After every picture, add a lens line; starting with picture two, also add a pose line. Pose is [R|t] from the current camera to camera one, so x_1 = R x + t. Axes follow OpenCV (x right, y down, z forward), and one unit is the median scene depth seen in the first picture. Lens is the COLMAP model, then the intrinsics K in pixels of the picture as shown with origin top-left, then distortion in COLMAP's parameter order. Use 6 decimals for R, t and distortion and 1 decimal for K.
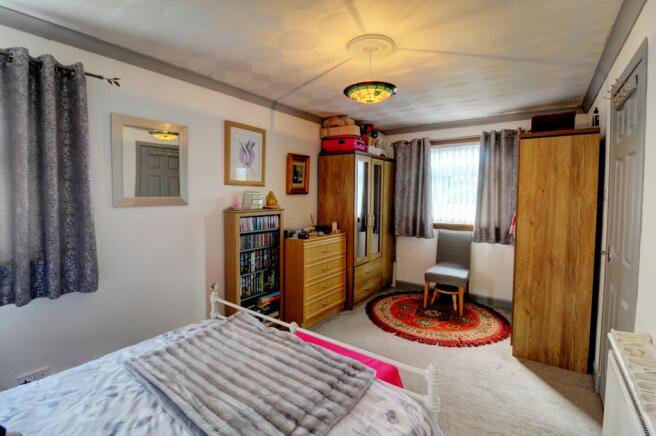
lens RADIAL K [[302.0, 0, 326.6], [0, 302.0, 204.7], [0, 0, 1]] dist [-0.012858, -0.000208]
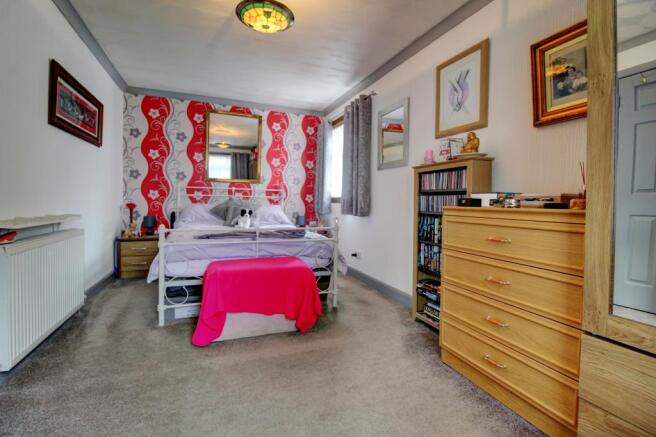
lens RADIAL K [[302.0, 0, 326.6], [0, 302.0, 205.2], [0, 0, 1]] dist [-0.012858, -0.000208]
pose [[-0.531882, -0.003835, -0.846810, 0.574146], [-0.053431, 0.998149, 0.029040, 0.118436], [0.845131, 0.060692, -0.531103, 1.181057]]
